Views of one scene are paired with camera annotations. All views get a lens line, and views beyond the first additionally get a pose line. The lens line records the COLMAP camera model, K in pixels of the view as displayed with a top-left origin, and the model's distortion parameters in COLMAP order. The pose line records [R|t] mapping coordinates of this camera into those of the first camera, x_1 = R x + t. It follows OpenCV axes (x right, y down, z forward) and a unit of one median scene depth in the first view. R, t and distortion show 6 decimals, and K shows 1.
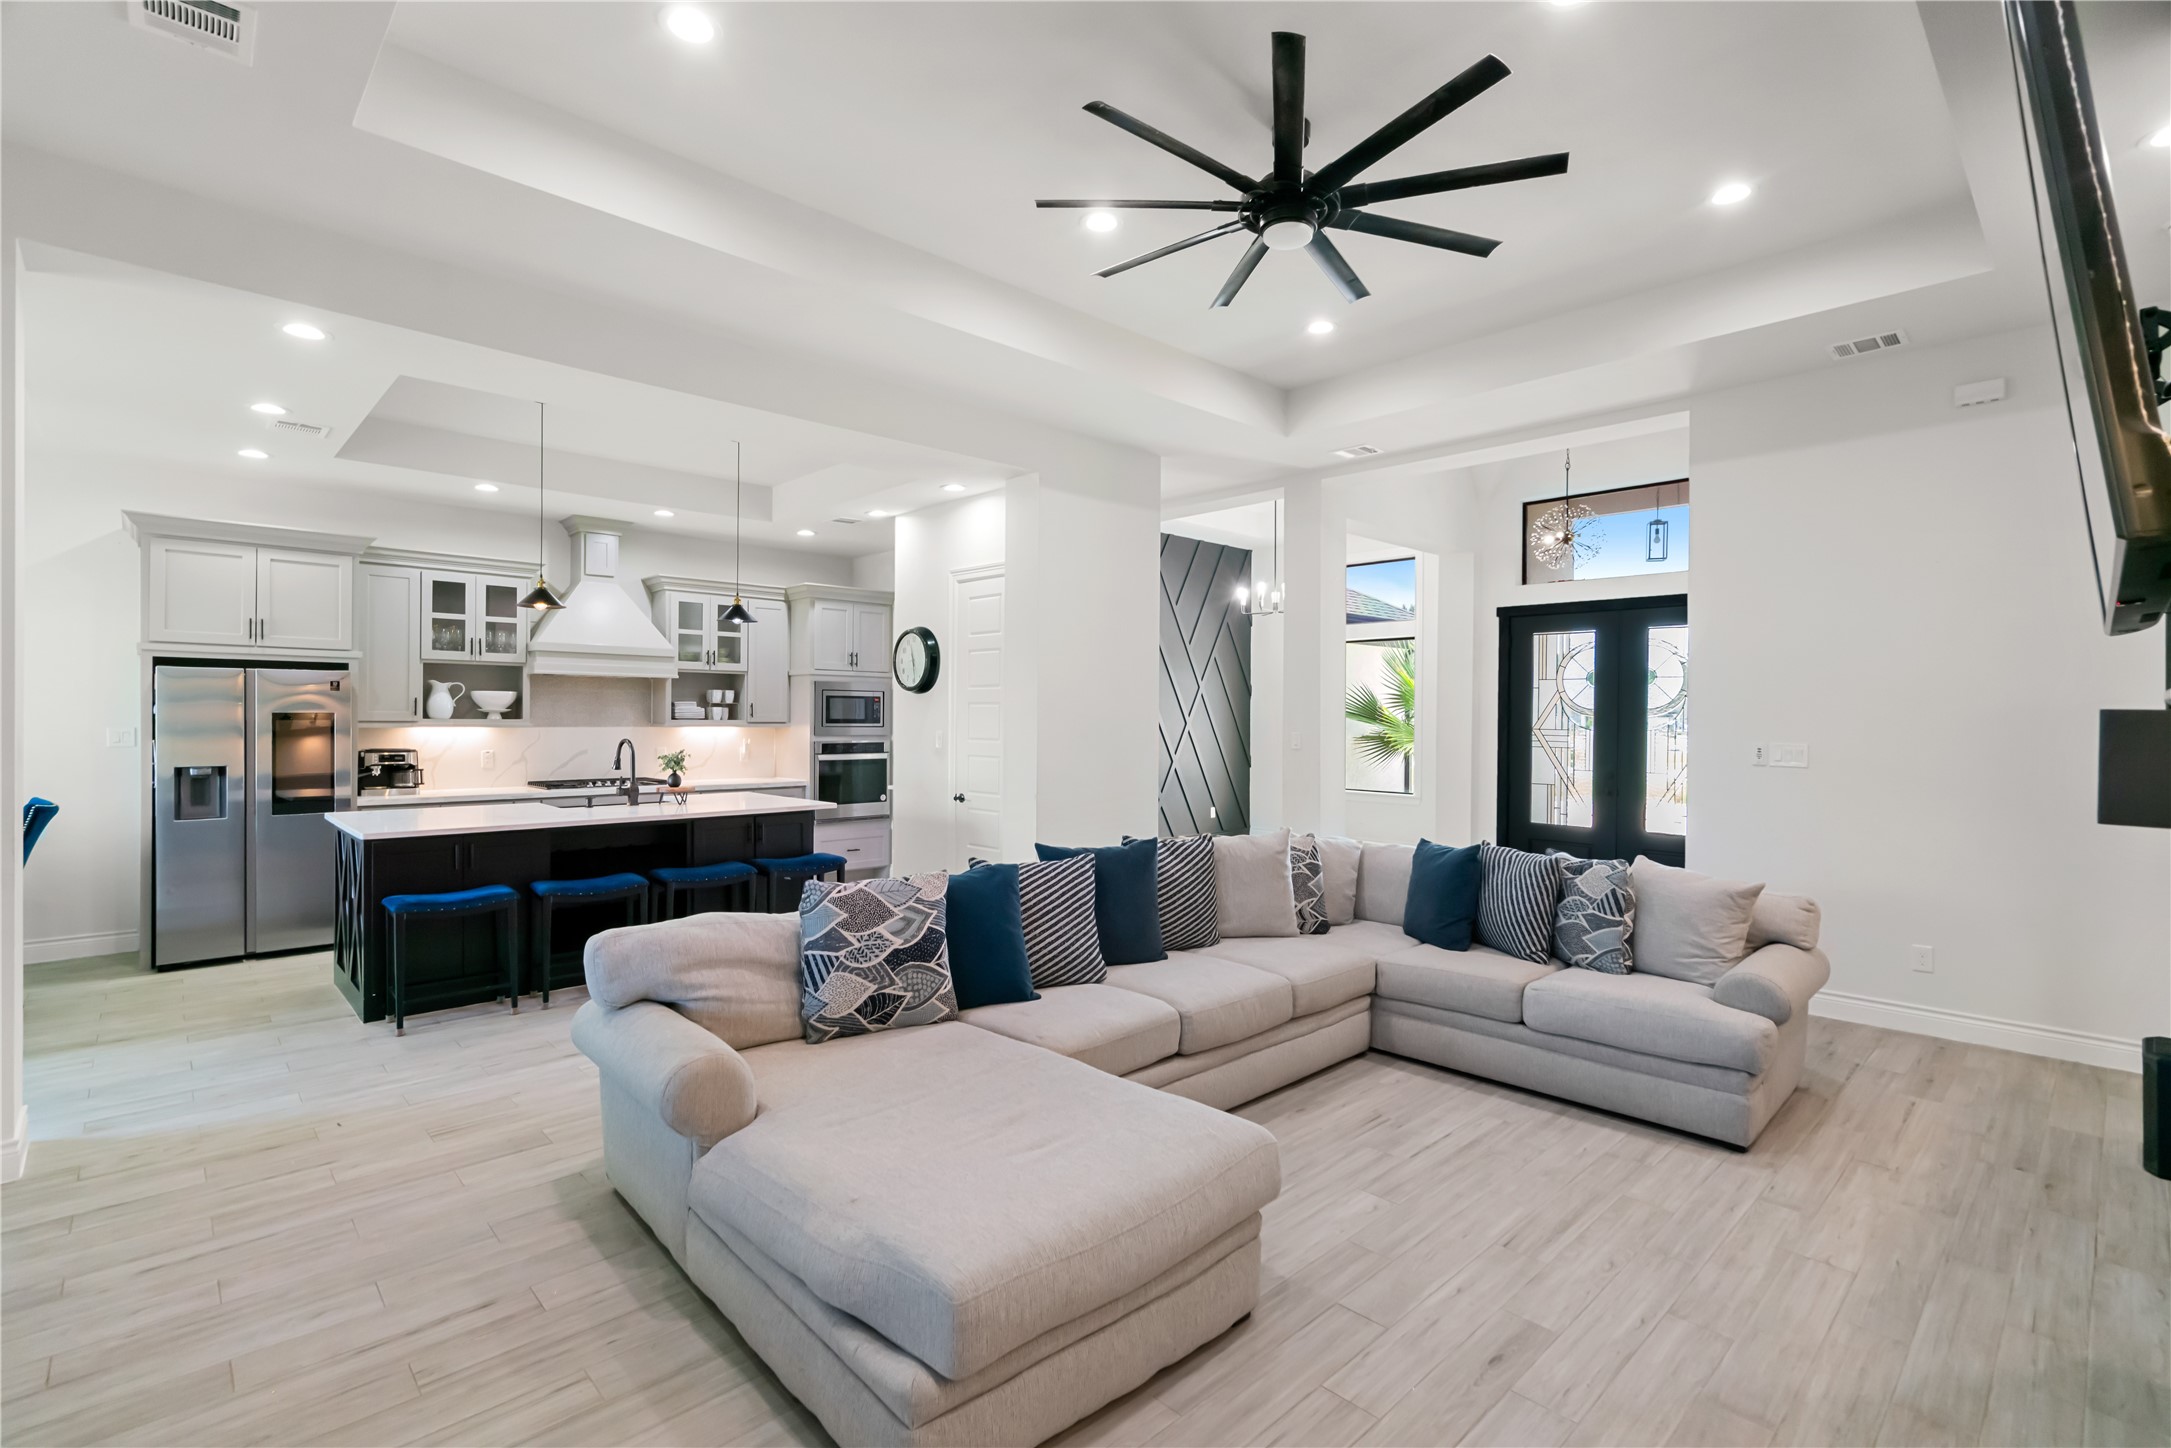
lens RADIAL K [[989.5, 0, 1089.9], [0, 989.5, 716.9], [0, 0, 1]] dist [-0.005797, 0.004180]
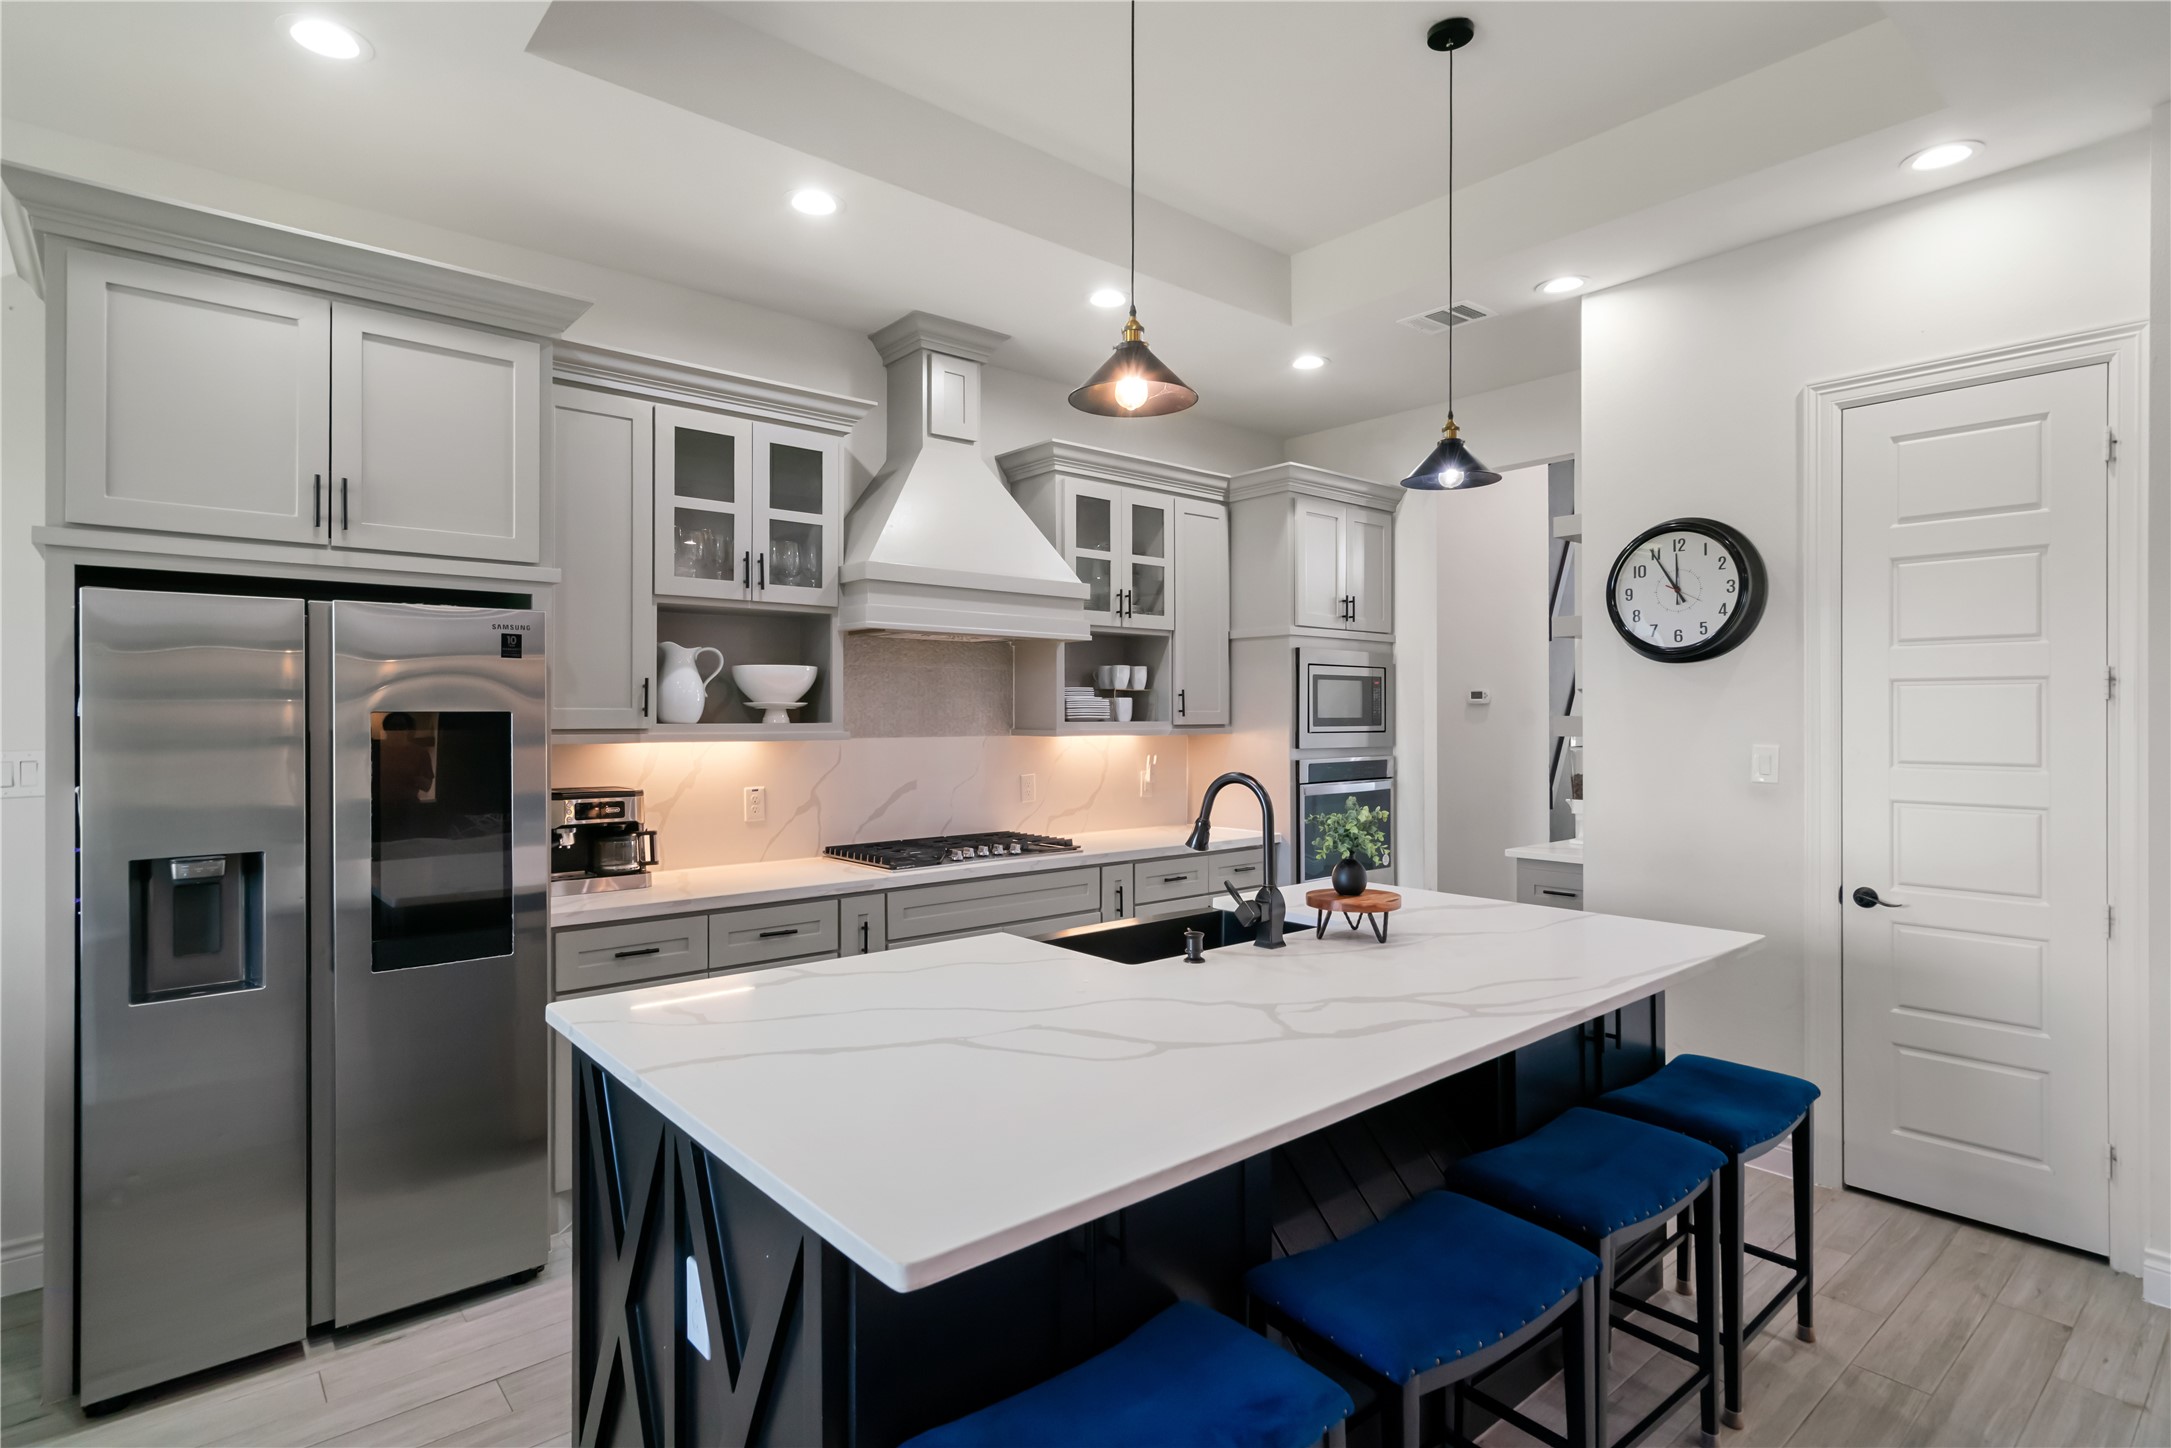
lens RADIAL K [[1108.7, 0, 1090.8], [0, 1108.7, 707.5], [0, 0, 1]] dist [0.004181, 0.002438]
pose [[0.998461, -0.006568, -0.055064, -0.415865], [0.006275, 0.999965, -0.005476, -0.001562], [0.055098, 0.005122, 0.998468, 0.460481]]
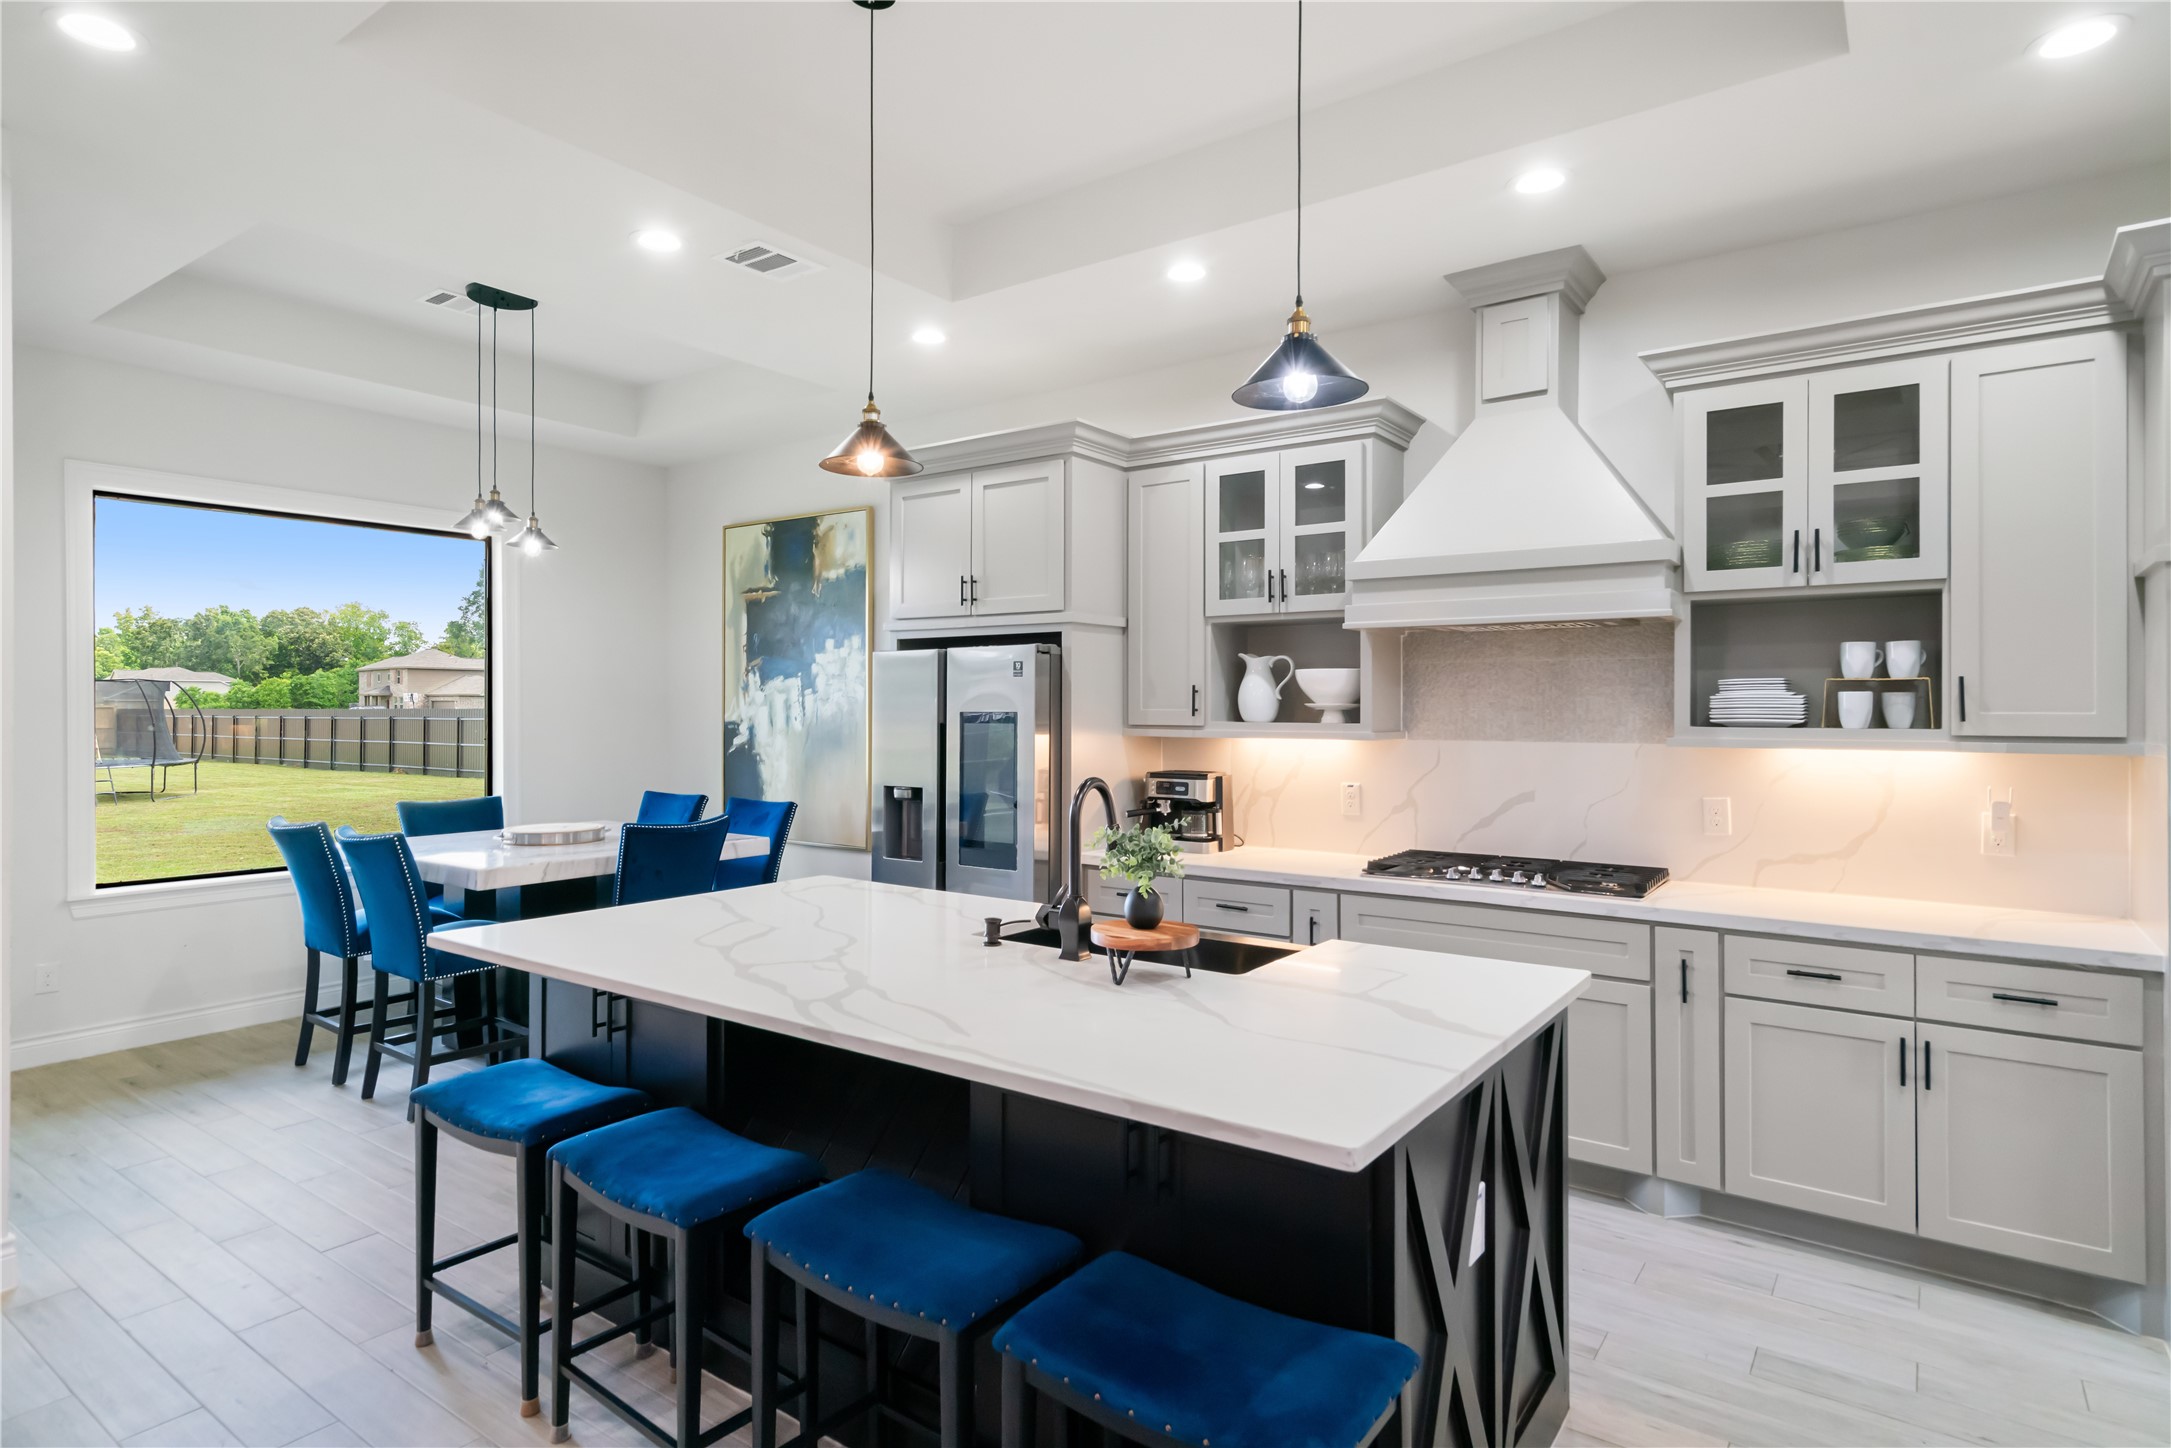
lens RADIAL K [[1162.2, 0, 1081.6], [0, 1162.2, 703.6], [0, 0, 1]] dist [0.003977, 0.006198]
pose [[0.175208, -0.010505, -0.984475, -0.024975], [-0.000380, 0.999942, -0.010738, -0.001307], [0.984531, 0.002255, 0.175194, 0.759559]]
